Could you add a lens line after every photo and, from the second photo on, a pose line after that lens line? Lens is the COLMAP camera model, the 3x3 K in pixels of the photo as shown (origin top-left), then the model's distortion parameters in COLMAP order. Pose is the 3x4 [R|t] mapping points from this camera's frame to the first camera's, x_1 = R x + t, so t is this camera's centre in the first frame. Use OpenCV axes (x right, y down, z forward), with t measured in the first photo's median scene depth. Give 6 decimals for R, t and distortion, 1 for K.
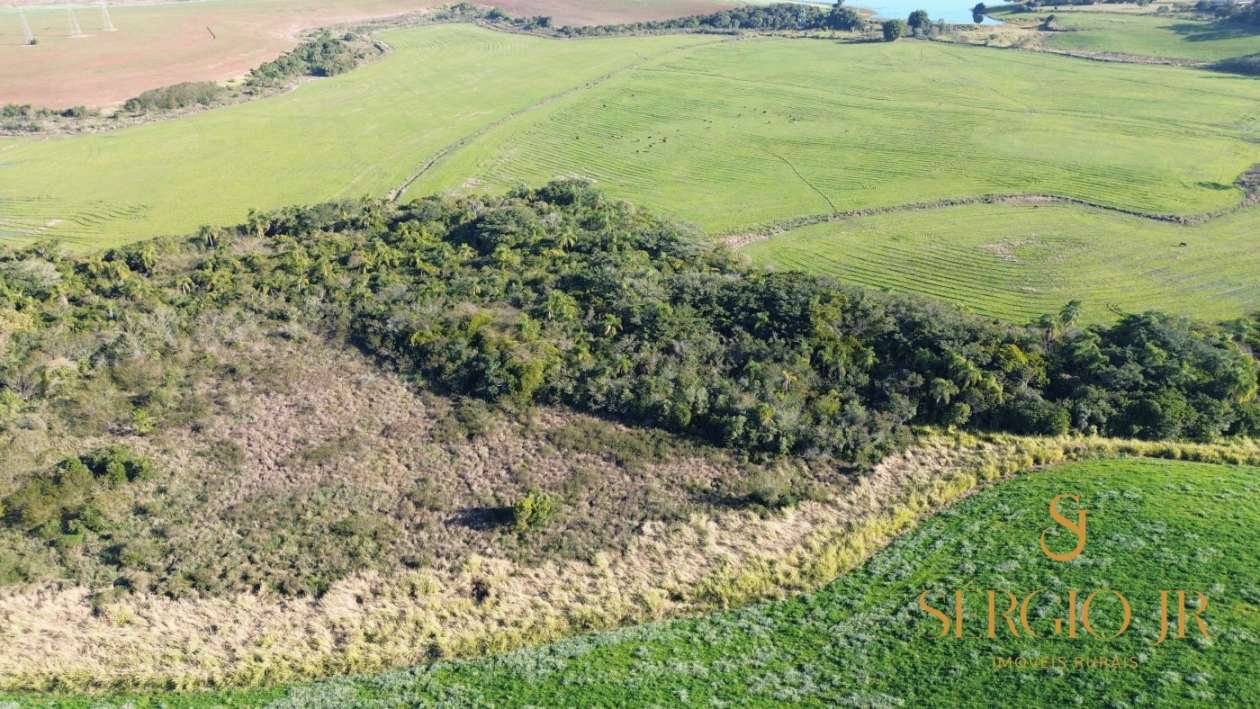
lens RADIAL K [[889.0, 0, 633.1], [0, 889.0, 350.8], [0, 0, 1]] dist [0.080712, -0.082963]
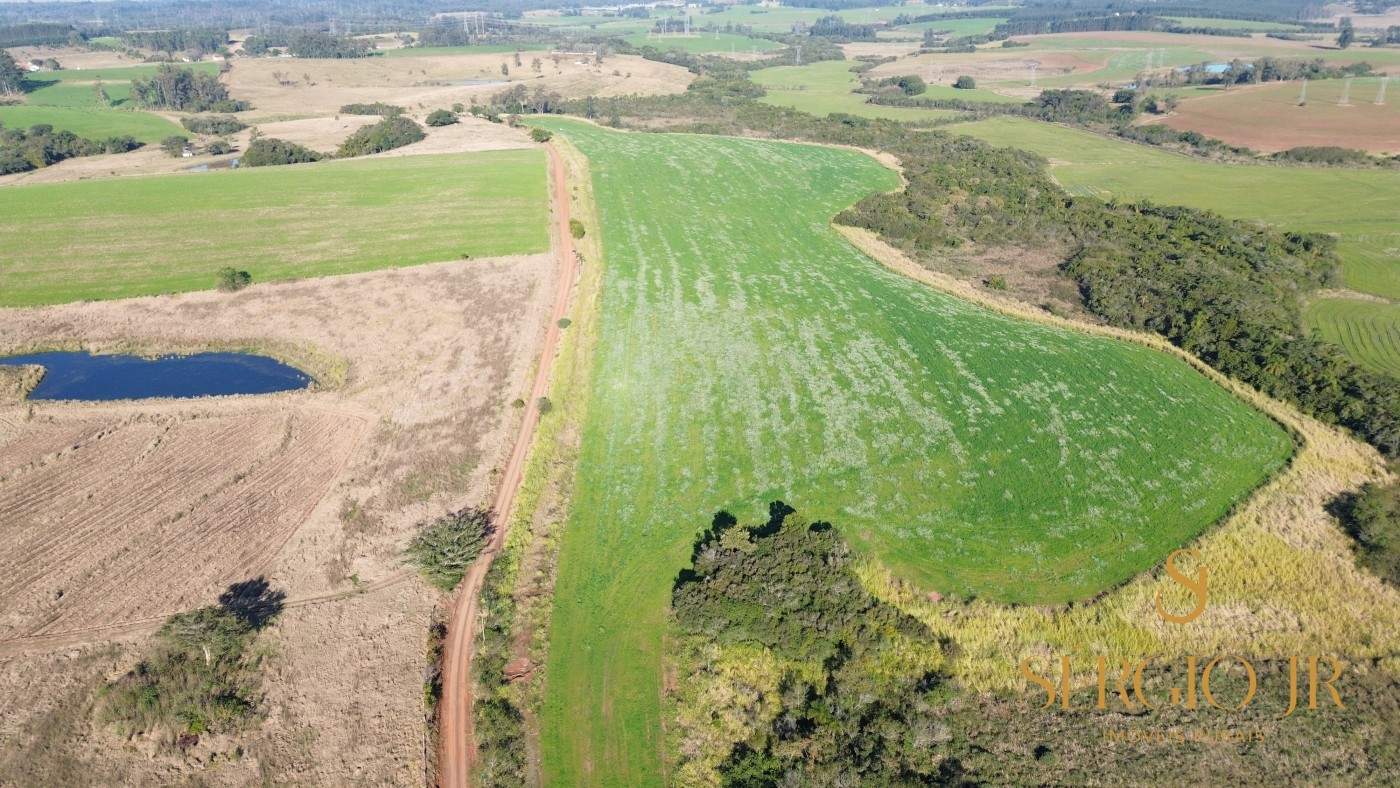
lens RADIAL K [[987.8, 0, 703.5], [0, 987.8, 389.9], [0, 0, 1]] dist [0.080712, -0.082963]
pose [[0.234211, 0.388560, -0.891160, 2.177627], [-0.427083, 0.864591, 0.264731, 0.037926], [0.873353, 0.318596, 0.368444, -0.672201]]
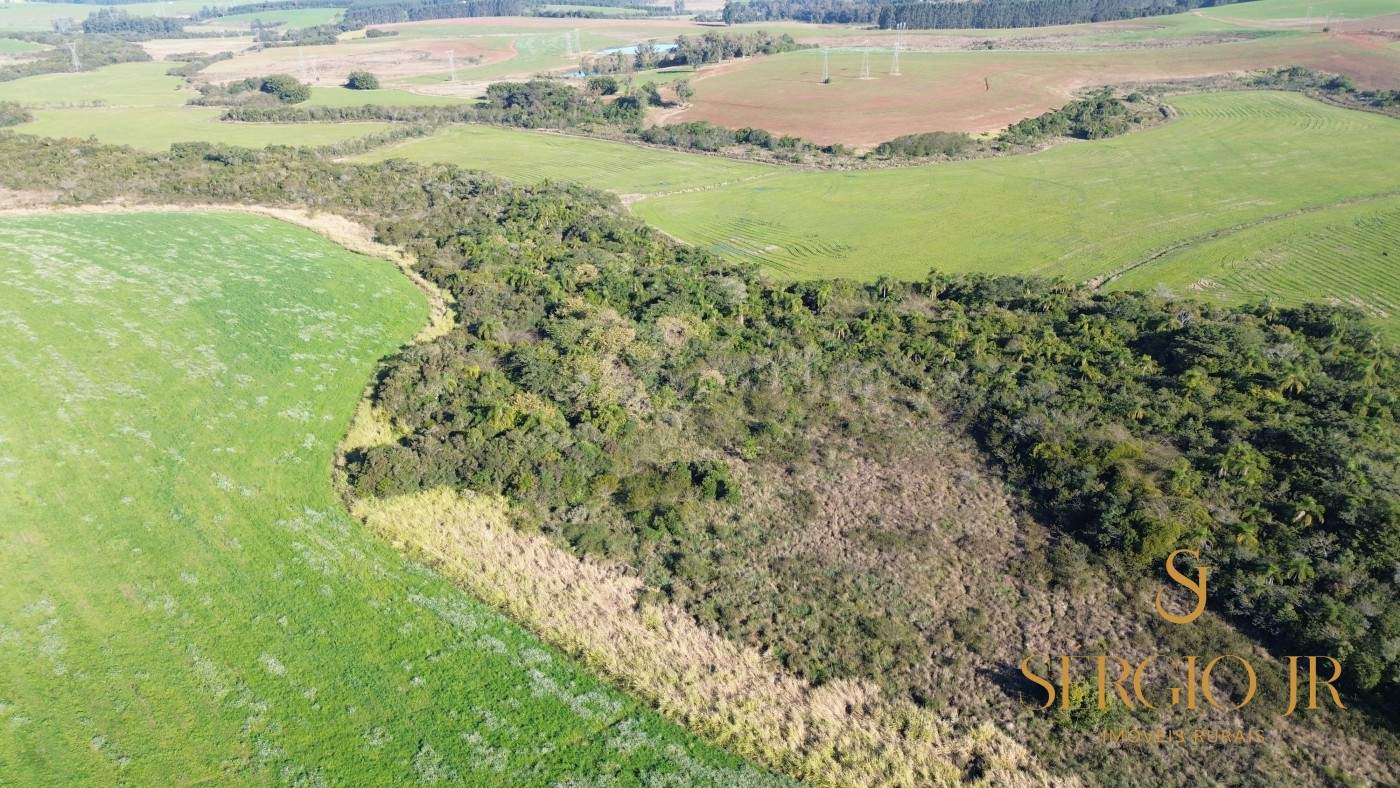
lens RADIAL K [[983.9, 0, 702.6], [0, 983.9, 396.9], [0, 0, 1]] dist [0.087270, -0.093777]
pose [[0.761529, 0.263753, -0.592037, 0.071237], [-0.286709, 0.956306, 0.057244, -0.029071], [0.581267, 0.126150, 0.803875, 0.062112]]
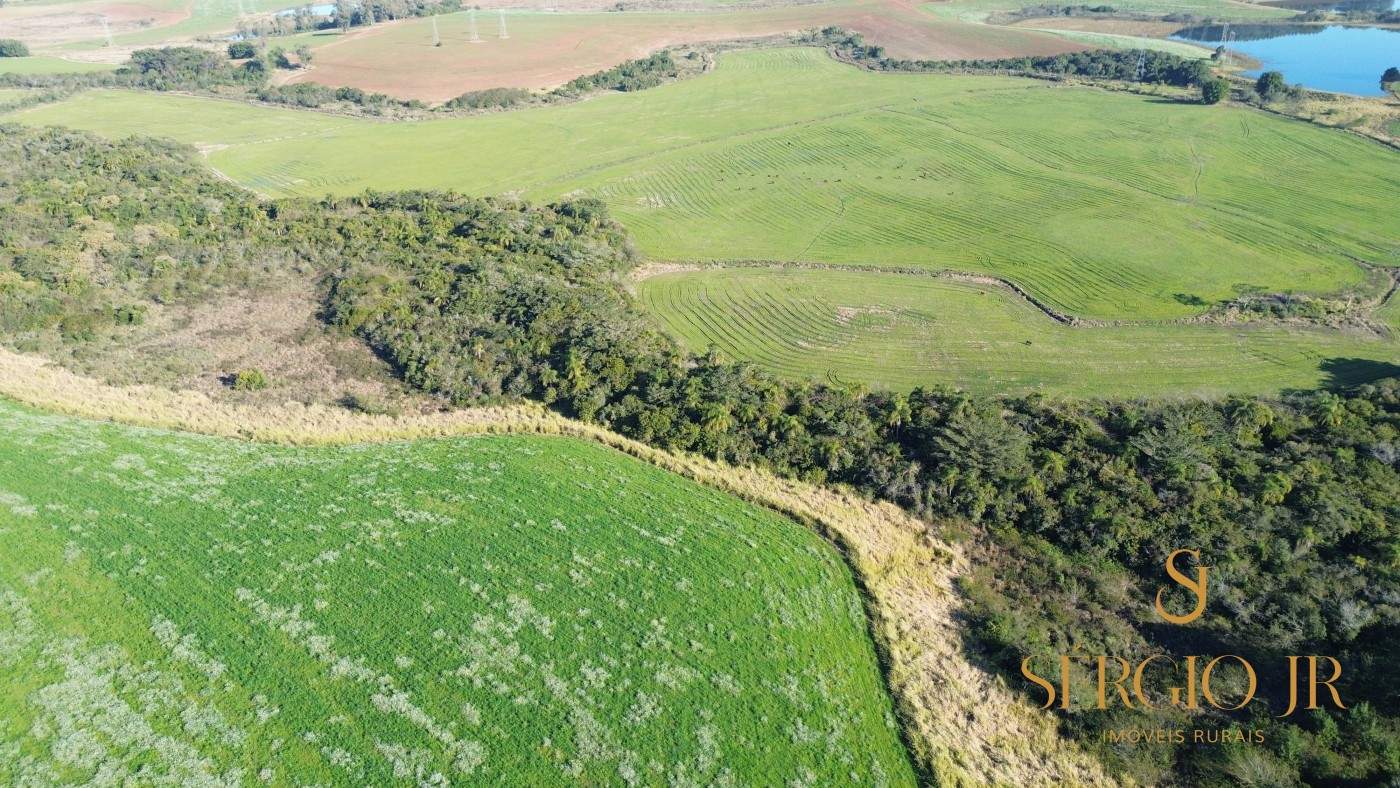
lens RADIAL K [[987.8, 0, 703.5], [0, 987.8, 389.9], [0, 0, 1]] dist [0.080712, -0.082963]
pose [[0.878517, 0.215737, -0.426223, 1.241631], [-0.216178, 0.975173, 0.048013, -0.062434], [0.425999, 0.049959, 0.903343, -0.261168]]
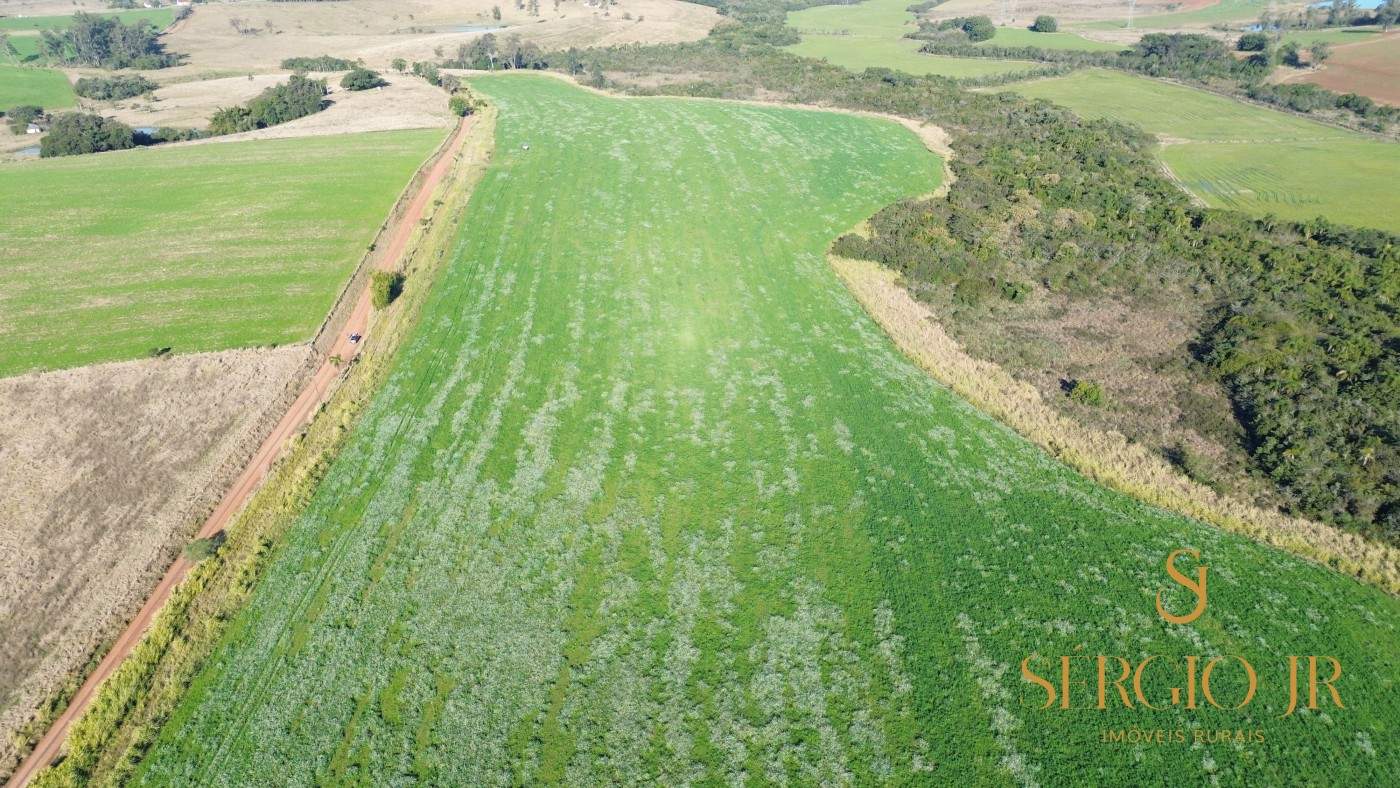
lens RADIAL K [[987.8, 0, 703.5], [0, 987.8, 389.9], [0, 0, 1]] dist [0.080712, -0.082963]
pose [[0.172182, 0.439507, -0.881582, 1.150620], [-0.419120, 0.842588, 0.338208, -0.117849], [0.891455, 0.311255, 0.329285, -0.143188]]
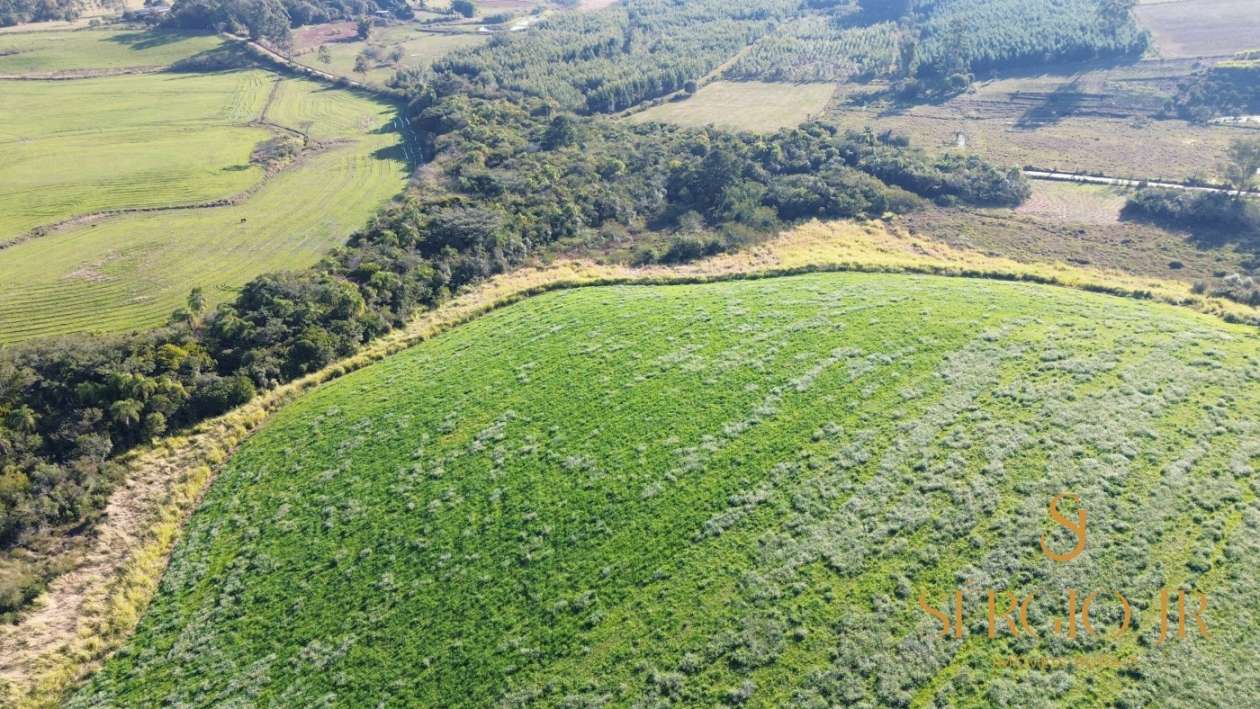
lens RADIAL K [[885.5, 0, 632.3], [0, 885.5, 357.1], [0, 0, 1]] dist [0.087270, -0.093777]
pose [[0.513184, -0.386199, 0.766480, -0.106401], [0.392896, 0.899686, 0.190259, 0.021306], [-0.763069, 0.203509, 0.613441, -0.035560]]
